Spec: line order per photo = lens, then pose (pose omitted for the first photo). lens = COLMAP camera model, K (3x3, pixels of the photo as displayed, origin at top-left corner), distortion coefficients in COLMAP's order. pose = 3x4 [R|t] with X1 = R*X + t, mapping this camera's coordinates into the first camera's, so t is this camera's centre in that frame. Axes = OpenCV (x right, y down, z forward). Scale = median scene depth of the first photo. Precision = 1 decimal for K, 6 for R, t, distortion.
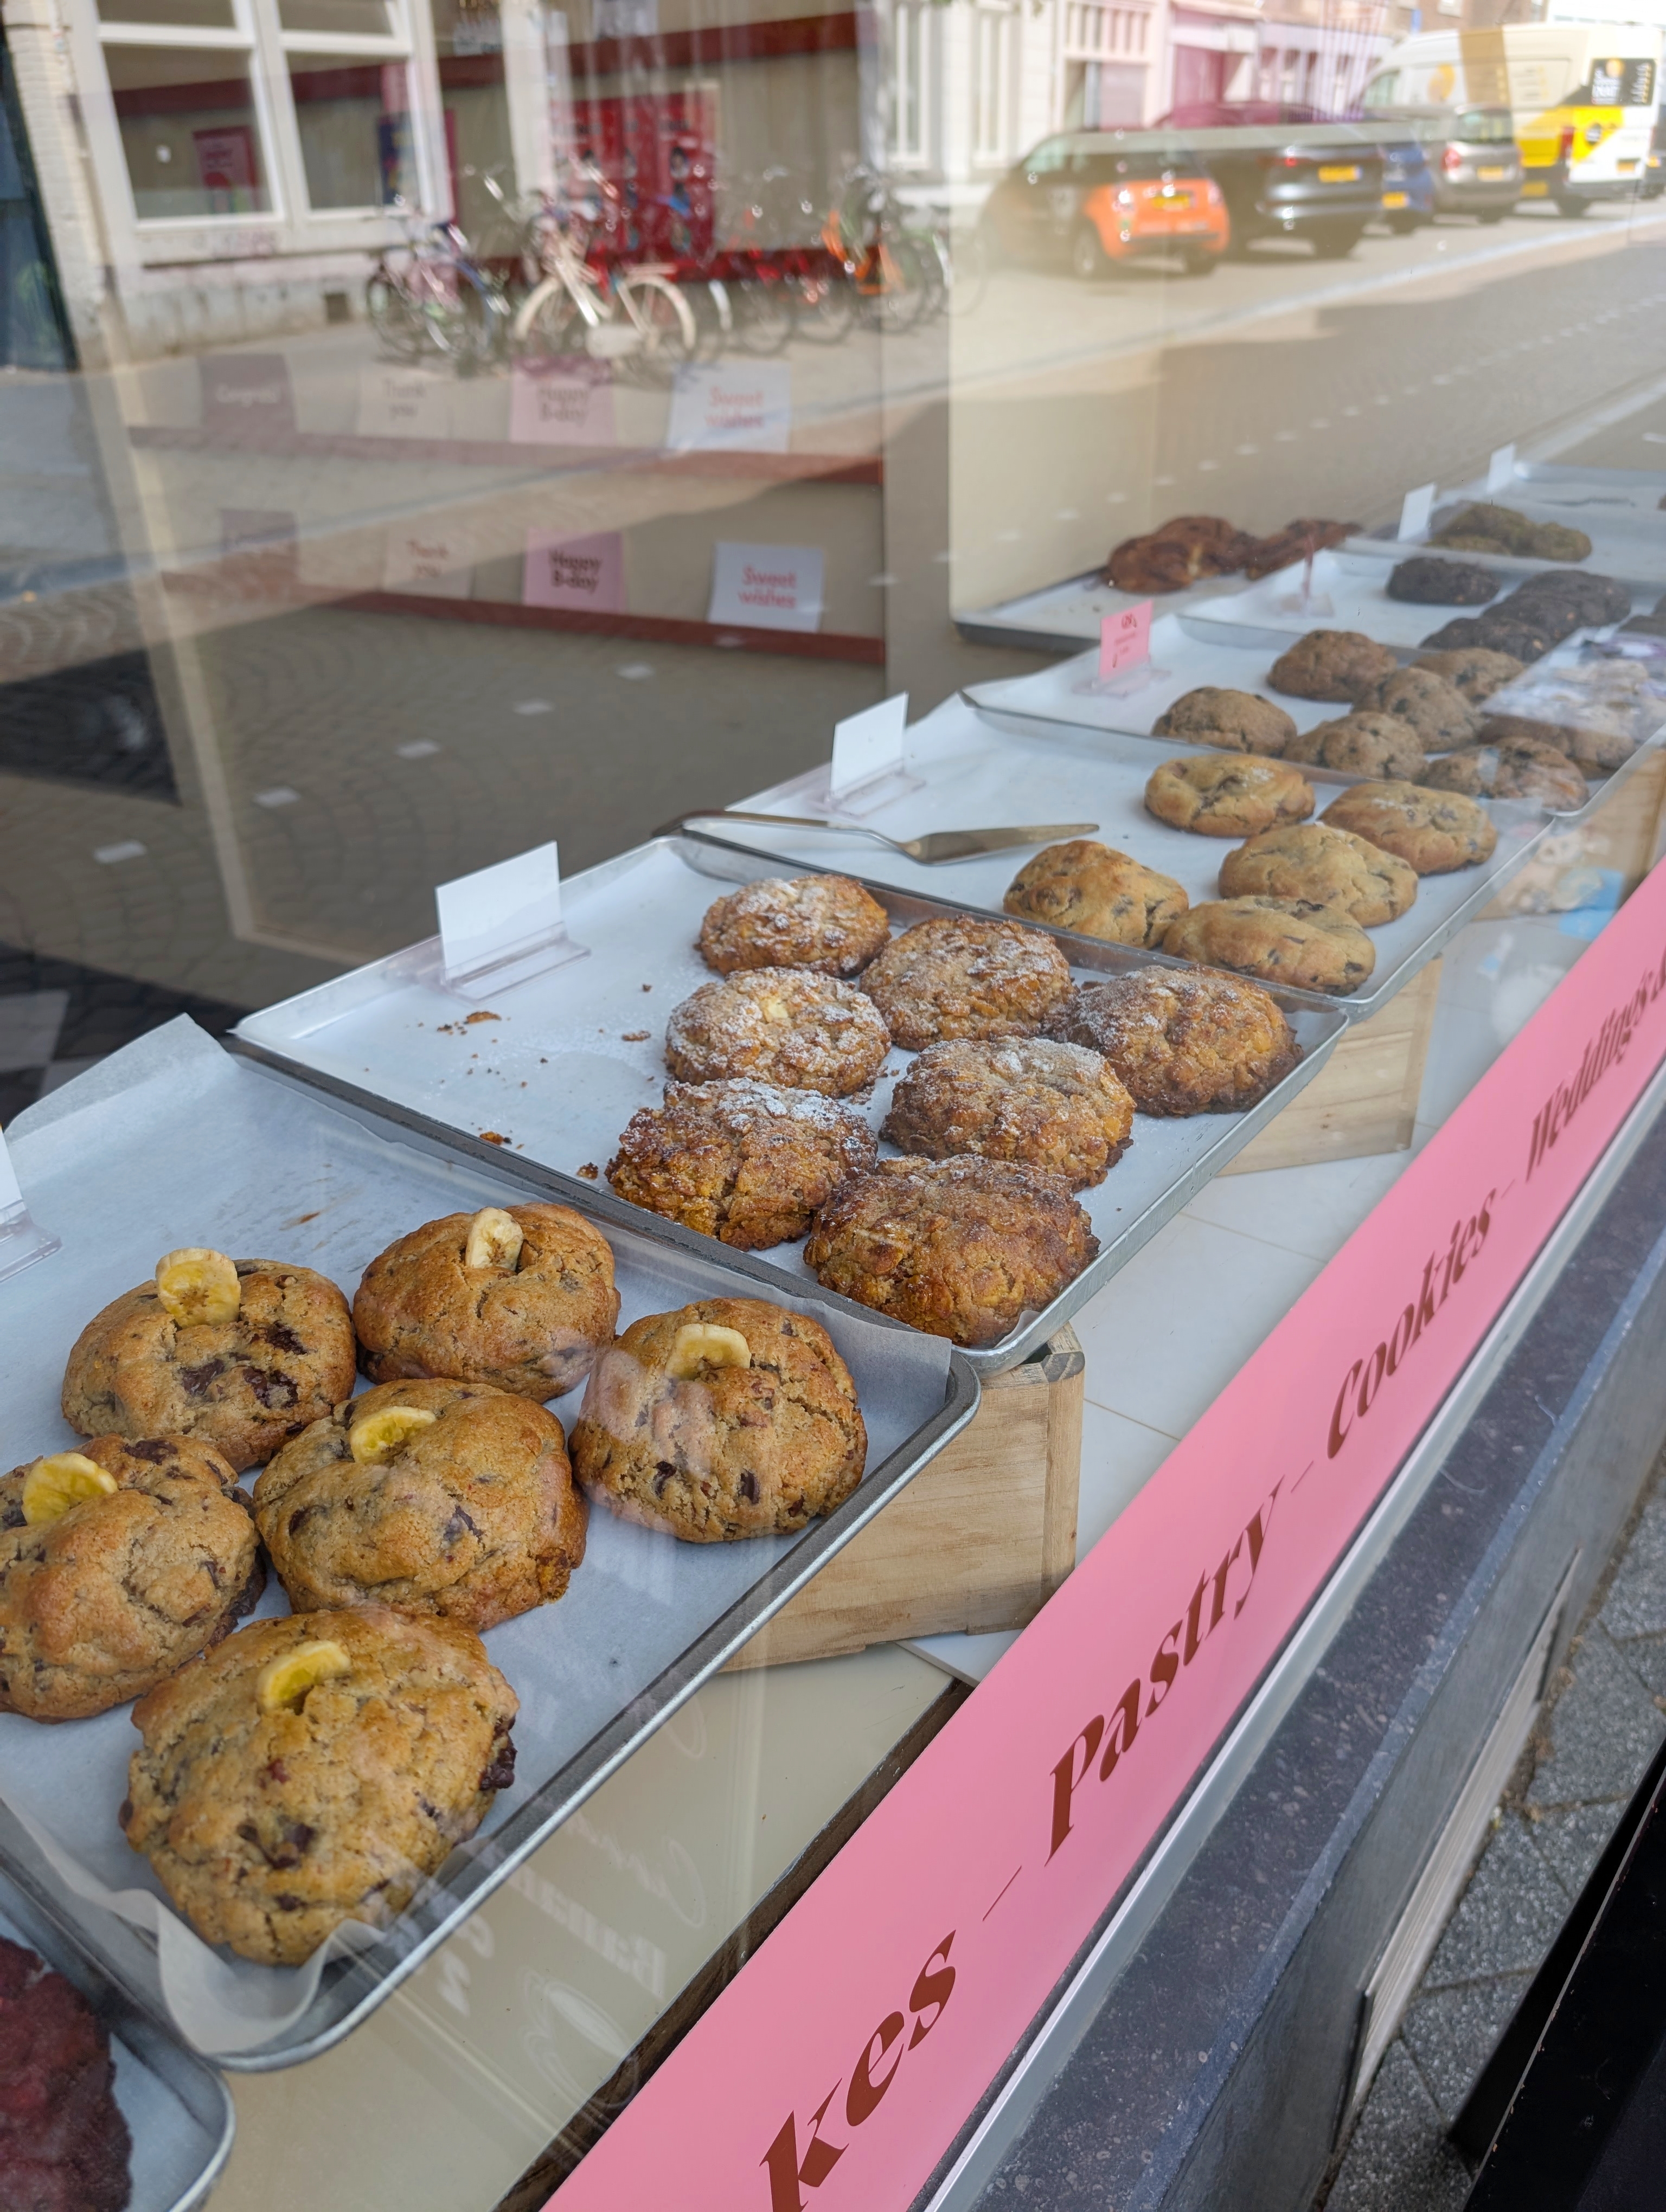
lens RADIAL K [[1666.6, 0, 833.4], [0, 1666.6, 1117.4], [0, 0, 1]] dist [-0.062463, -0.001436]
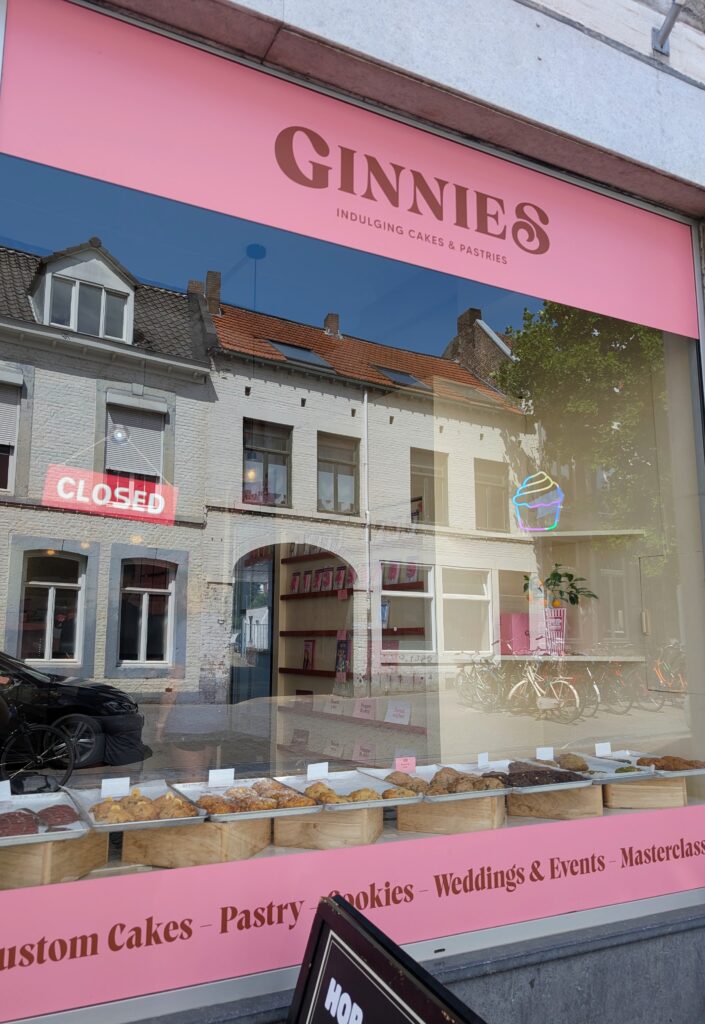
lens RADIAL K [[749.8, 0, 352.9], [0, 749.8, 514.7], [0, 0, 1]] dist [0.008217, 0.002531]
pose [[0.903759, -0.042419, -0.425936, 0.103648], [-0.236349, 0.780179, -0.579188, 0.042537], [0.356875, 0.624116, 0.695068, -0.096419]]
